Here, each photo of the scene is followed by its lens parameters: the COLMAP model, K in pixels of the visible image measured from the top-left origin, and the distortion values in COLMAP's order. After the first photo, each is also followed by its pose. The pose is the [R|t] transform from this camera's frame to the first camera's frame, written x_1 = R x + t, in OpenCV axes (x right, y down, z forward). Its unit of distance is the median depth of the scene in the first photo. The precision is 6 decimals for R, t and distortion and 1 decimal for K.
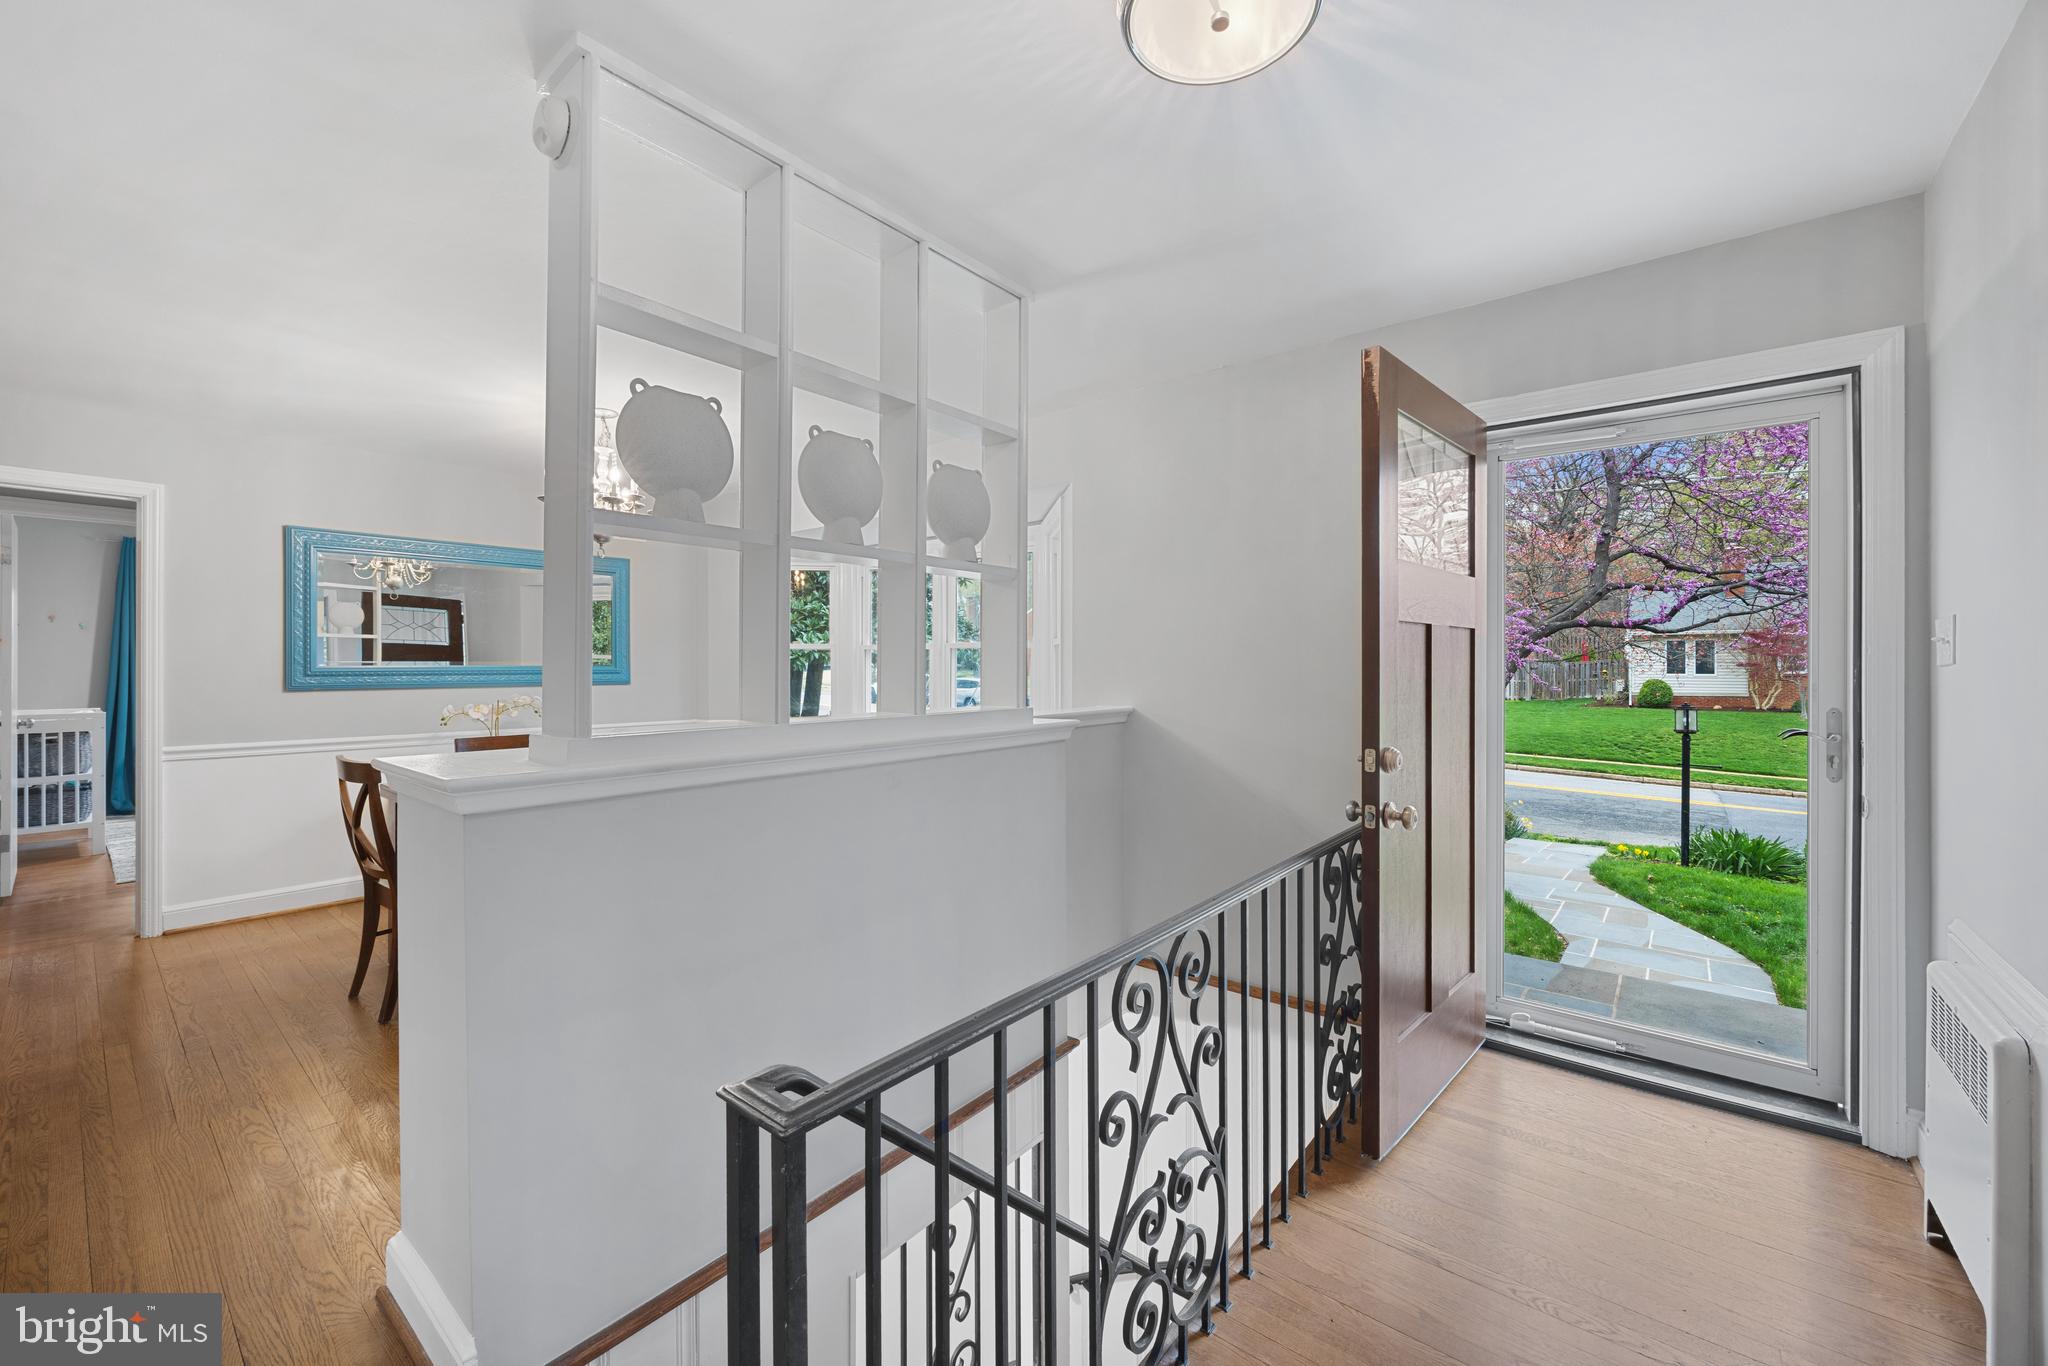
lens RADIAL K [[778.8, 0, 1015.9], [0, 778.8, 668.5], [0, 0, 1]] dist [-0.003961, 0.000075]
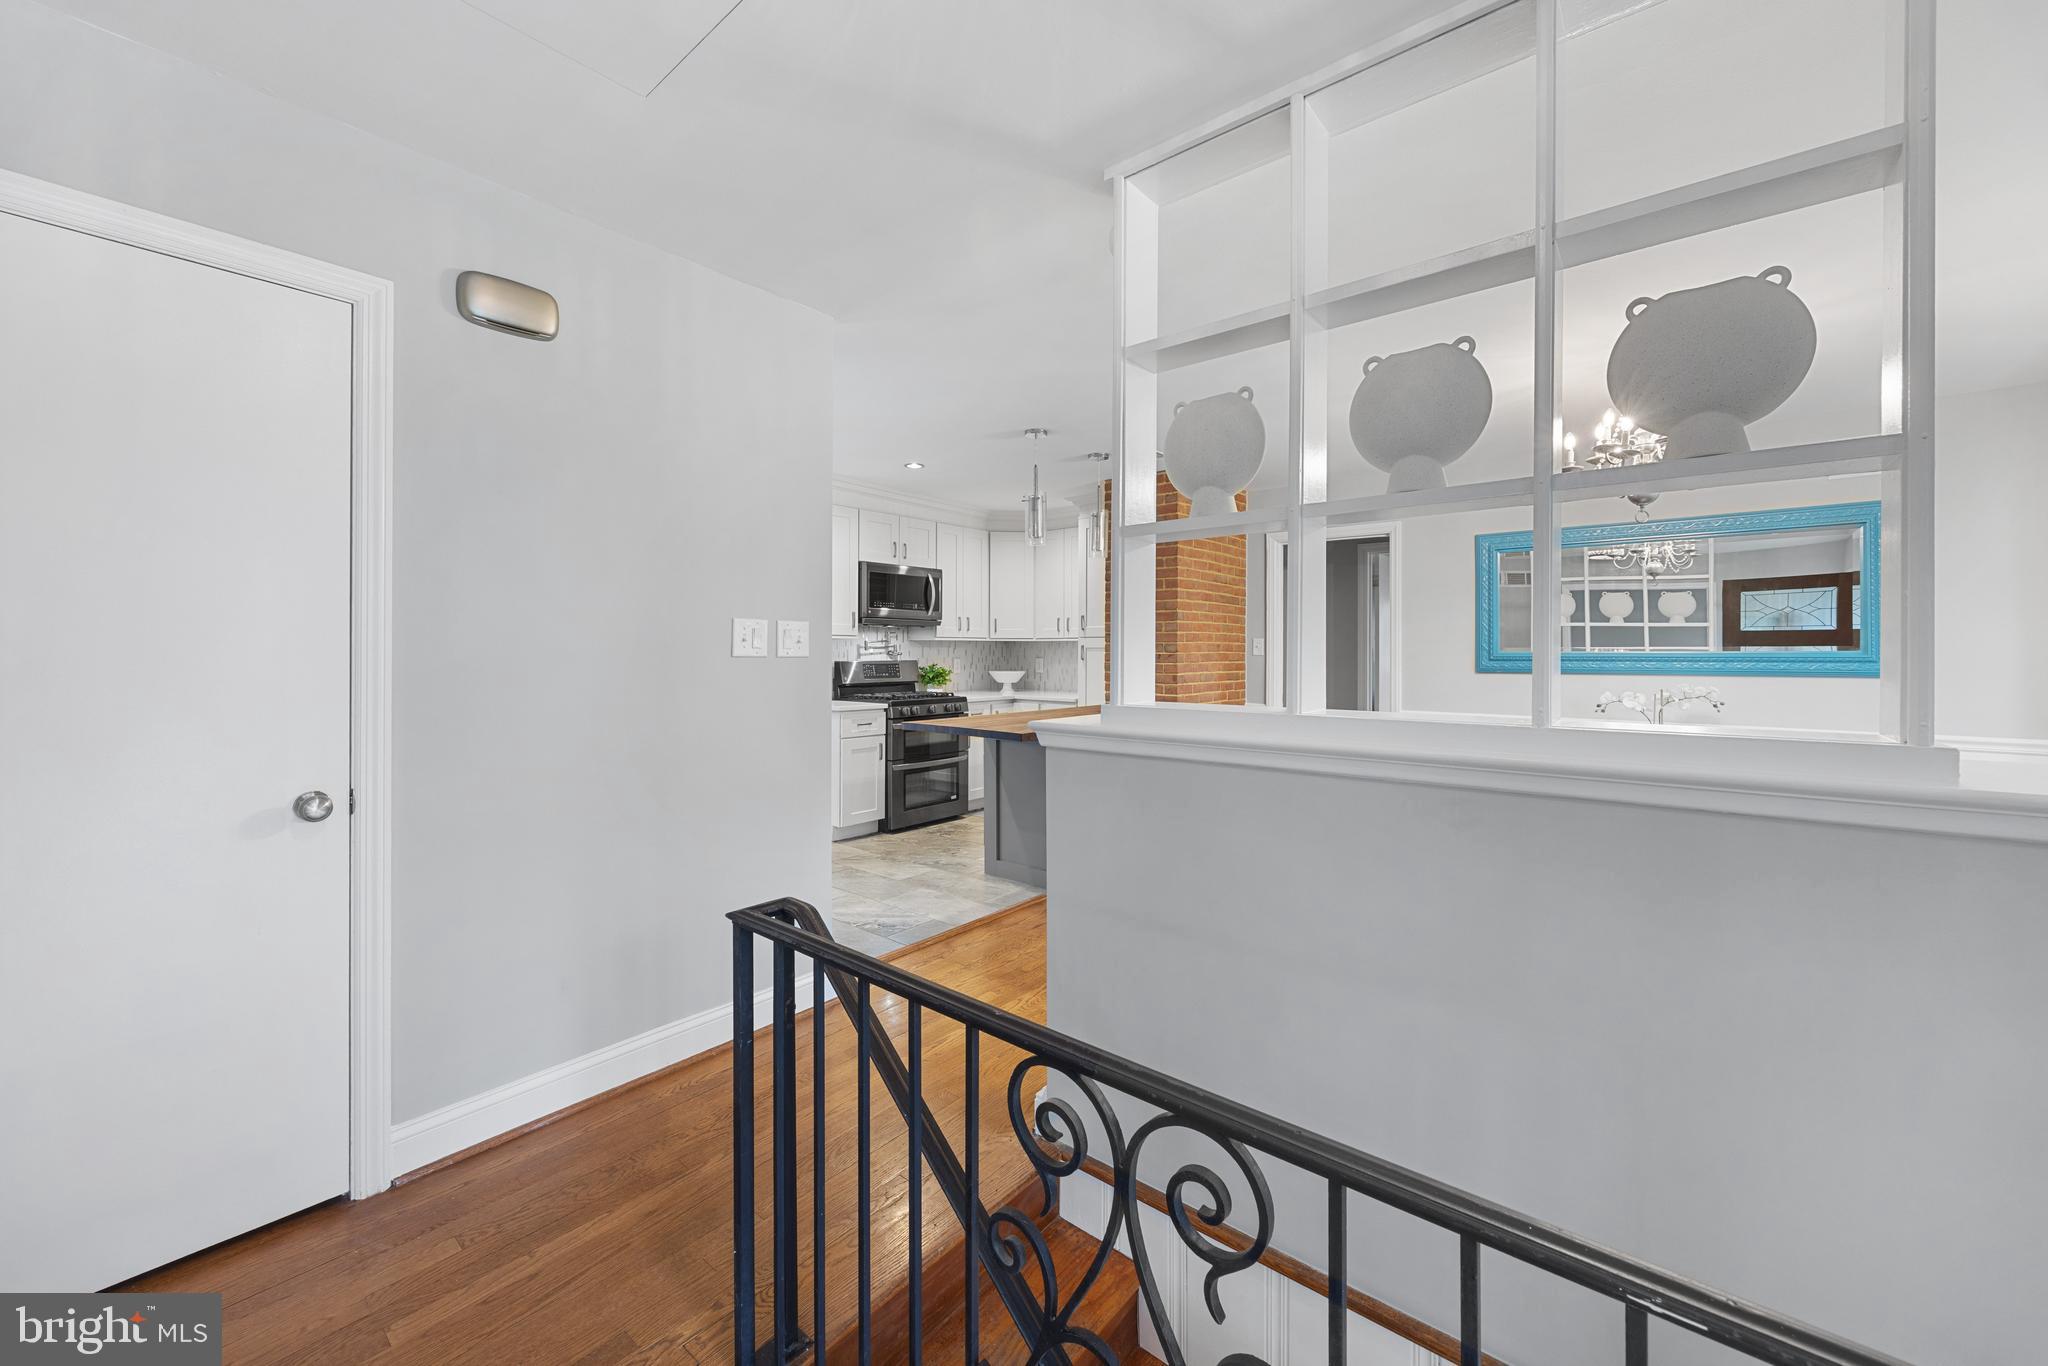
lens RADIAL K [[778.8, 0, 1023.4], [0, 778.8, 652.8], [0, 0, 1]] dist [-0.003961, 0.000075]
pose [[-0.016902, 0.002734, -0.999853, 0.219707], [-0.005110, 0.999983, 0.002821, -0.001035], [0.999844, 0.005157, -0.016887, 0.252024]]
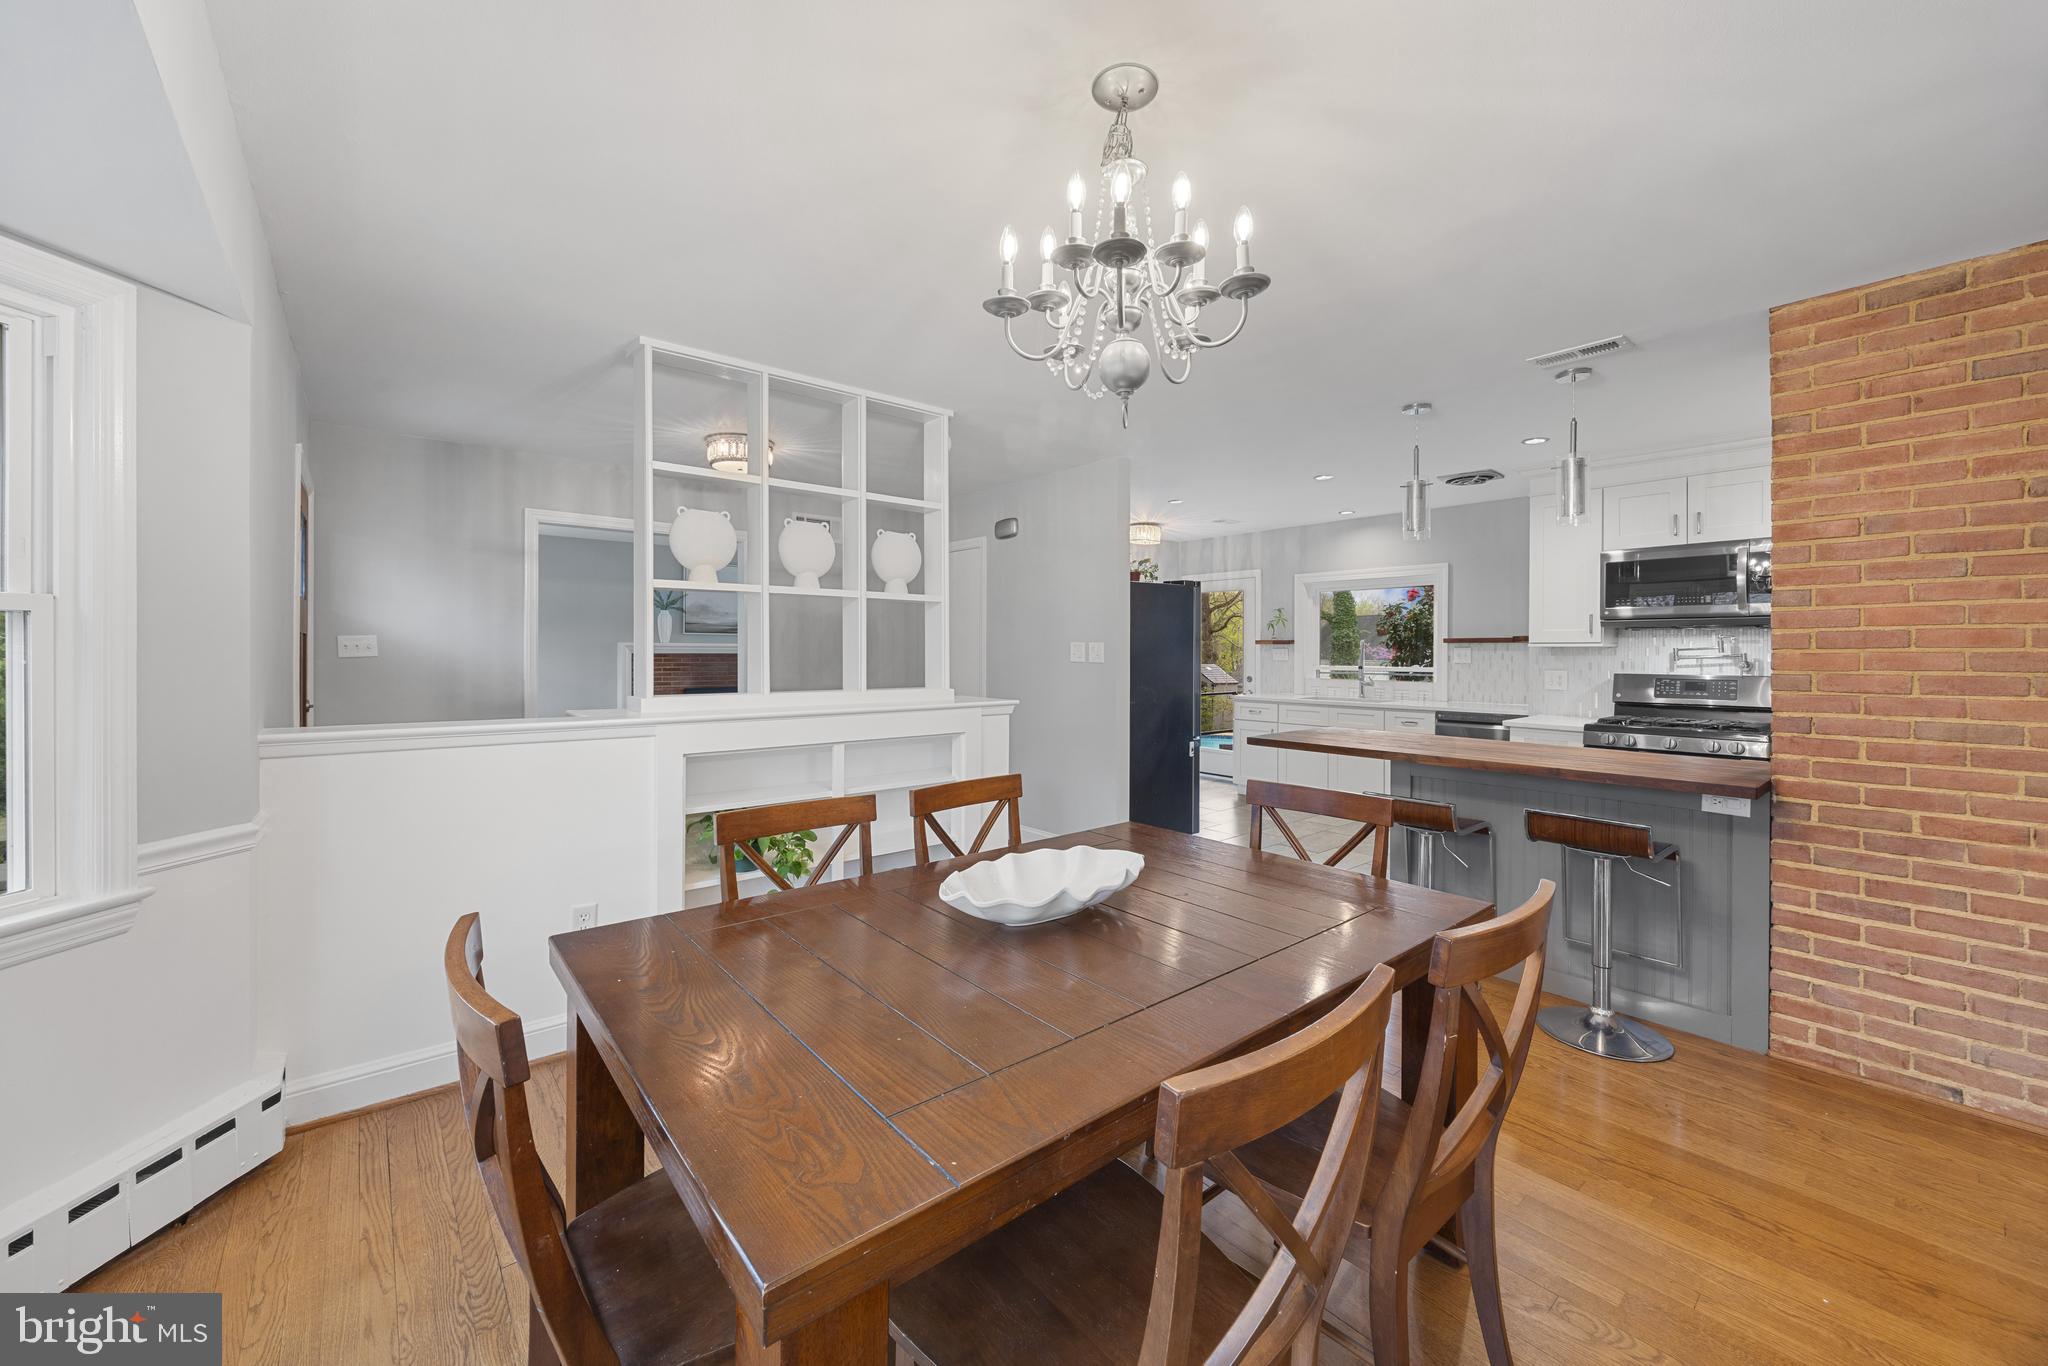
lens RADIAL K [[778.8, 0, 1015.7], [0, 778.8, 658.7], [0, 0, 1]] dist [-0.003961, 0.000075]
pose [[-0.978706, -0.001465, 0.205263, -0.399974], [0.001070, 0.999925, 0.012238, -0.014402], [-0.205265, 0.012197, -0.978630, 1.024880]]
